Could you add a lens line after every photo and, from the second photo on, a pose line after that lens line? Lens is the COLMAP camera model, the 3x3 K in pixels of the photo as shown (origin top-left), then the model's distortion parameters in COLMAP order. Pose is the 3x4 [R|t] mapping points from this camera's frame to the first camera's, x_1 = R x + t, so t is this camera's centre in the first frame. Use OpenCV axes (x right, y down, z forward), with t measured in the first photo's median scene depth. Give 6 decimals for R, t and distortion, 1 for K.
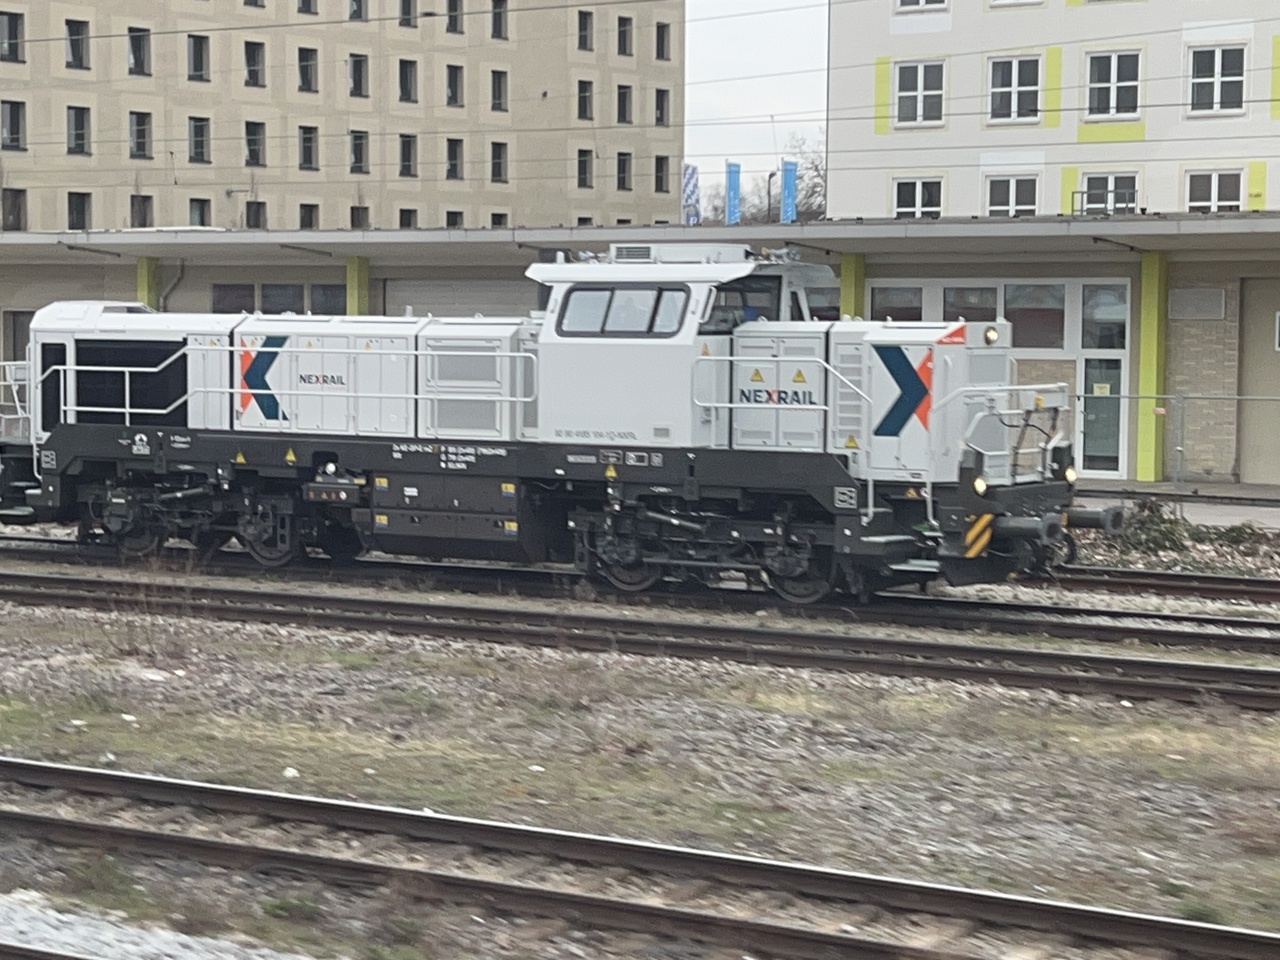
lens RADIAL K [[2845.3, 0, 599.6], [0, 2845.3, 479.7], [0, 0, 1]] dist [0.218826, 0.000000]
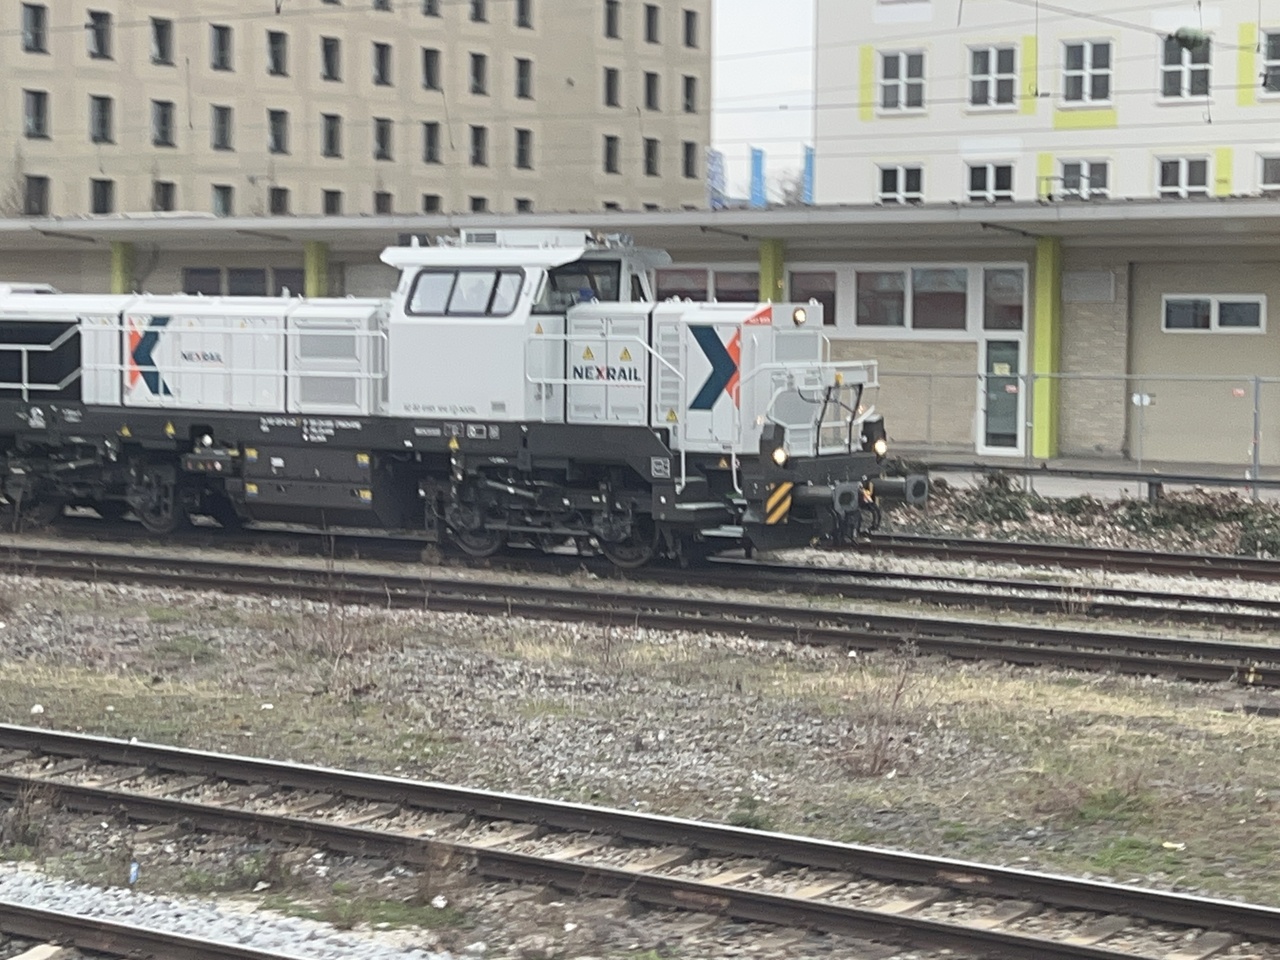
lens RADIAL K [[2845.3, 0, 612.6], [0, 2845.3, 489.6], [0, 0, 1]] dist [0.218826, 0.000000]
pose [[0.999454, 0.002241, -0.032961, 0.091917], [-0.001949, 0.999959, 0.008890, 0.004544], [0.032979, -0.008821, 0.999417, -0.061253]]
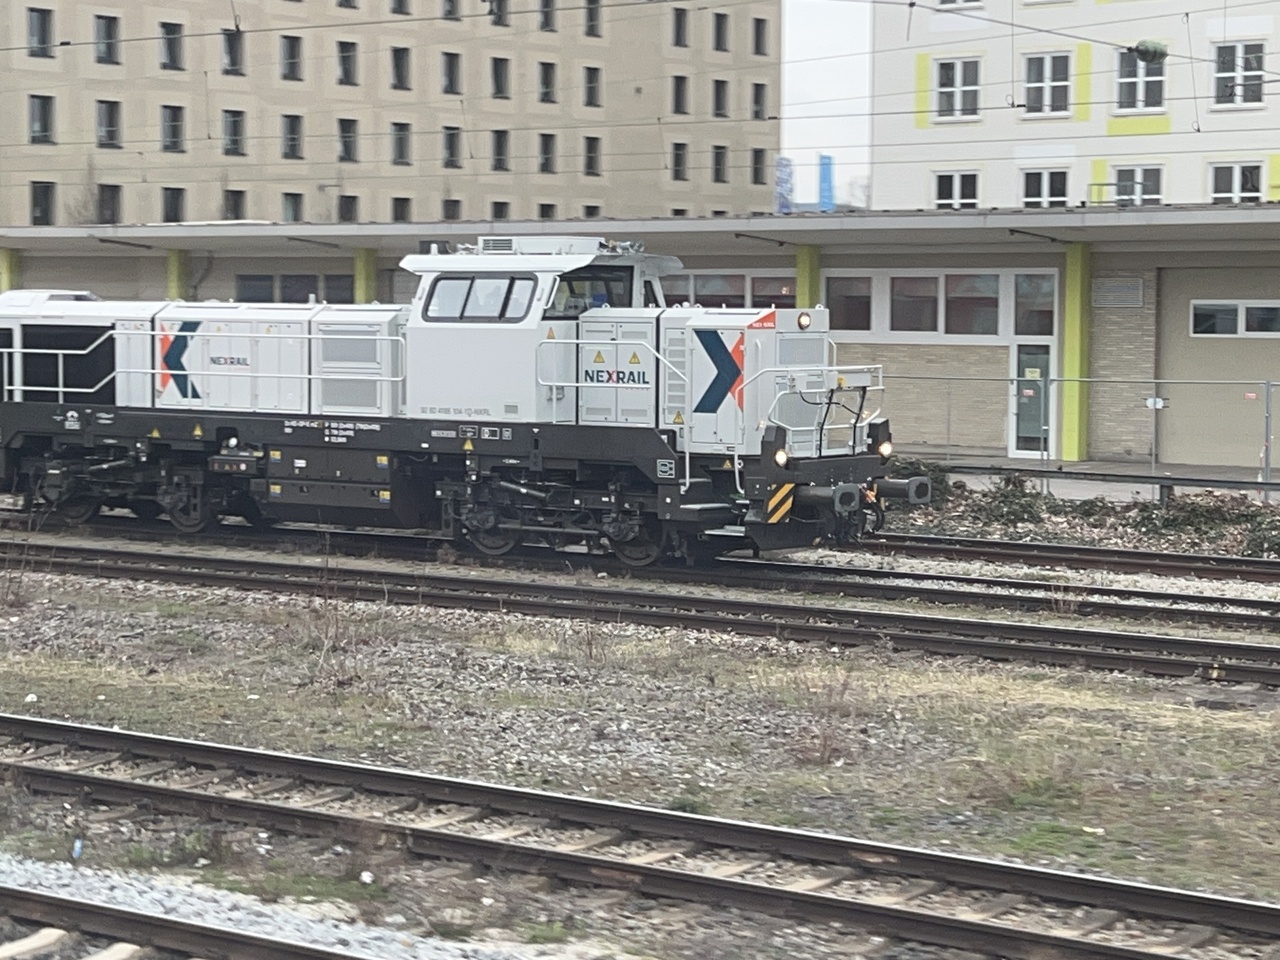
lens RADIAL K [[2845.3, 0, 616.7], [0, 2845.3, 473.0], [0, 0, 1]] dist [0.218826, 0.000000]
pose [[0.997902, 0.003535, -0.064640, 0.122433], [-0.003480, 0.999993, 0.000961, 0.006208], [0.064643, -0.000734, 0.997908, -0.081776]]
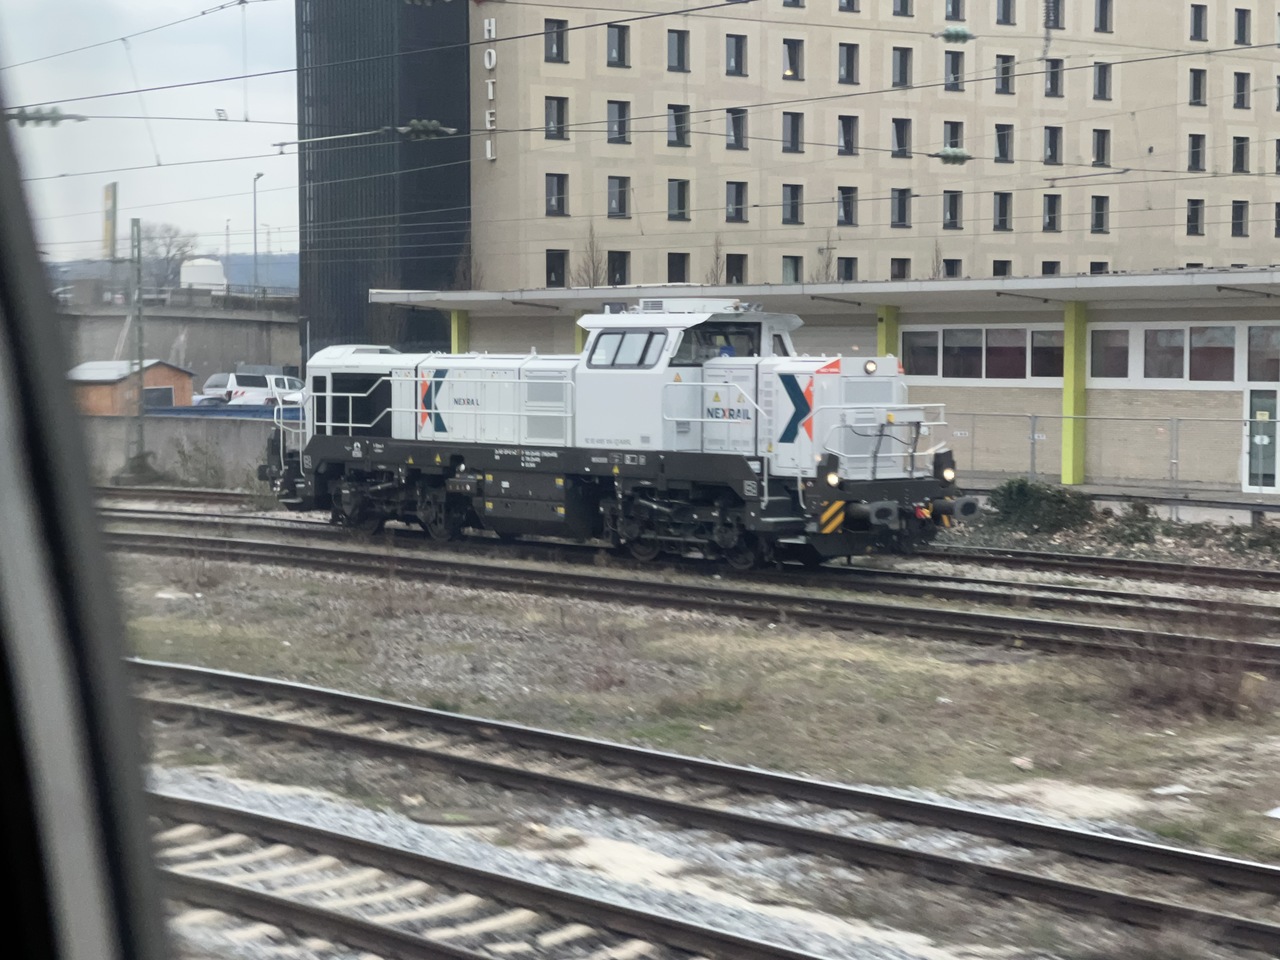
lens RADIAL K [[2876.9, 0, 624.4], [0, 2876.9, 500.3], [0, 0, 1]] dist [0.223094, 0.000000]
pose [[0.951698, 0.012181, -0.306794, 0.393742], [-0.015185, 0.999857, -0.007404, 0.020302], [0.306660, 0.011705, 0.951747, -0.268125]]
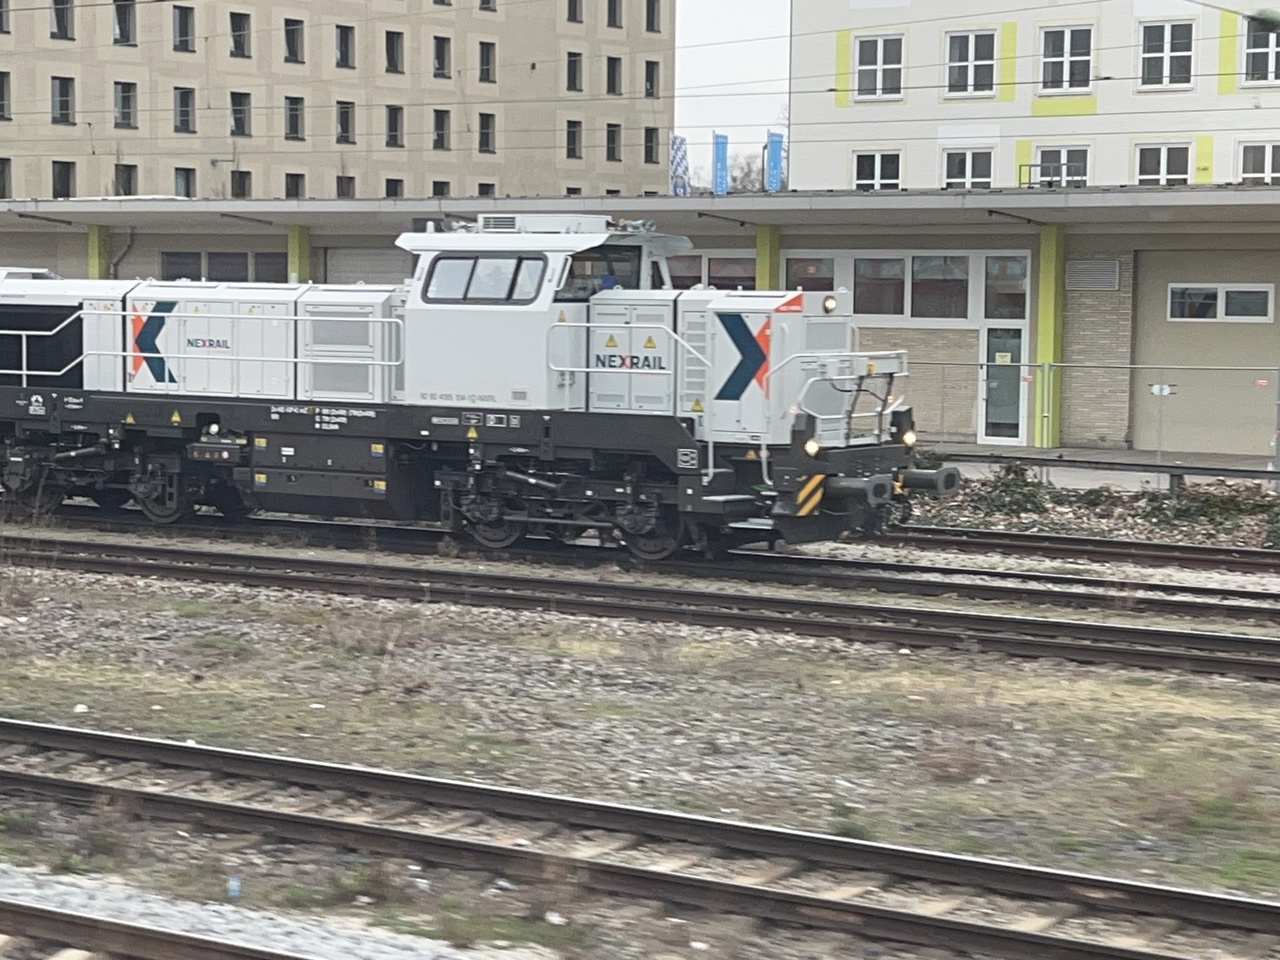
lens RADIAL K [[2845.3, 0, 606.3], [0, 2845.3, 486.7], [0, 0, 1]] dist [0.218826, 0.000000]
pose [[0.999911, 0.004971, -0.012409, 0.061574], [-0.004813, 0.999907, 0.012731, 0.003148], [0.012471, -0.012670, 0.999842, -0.040728]]
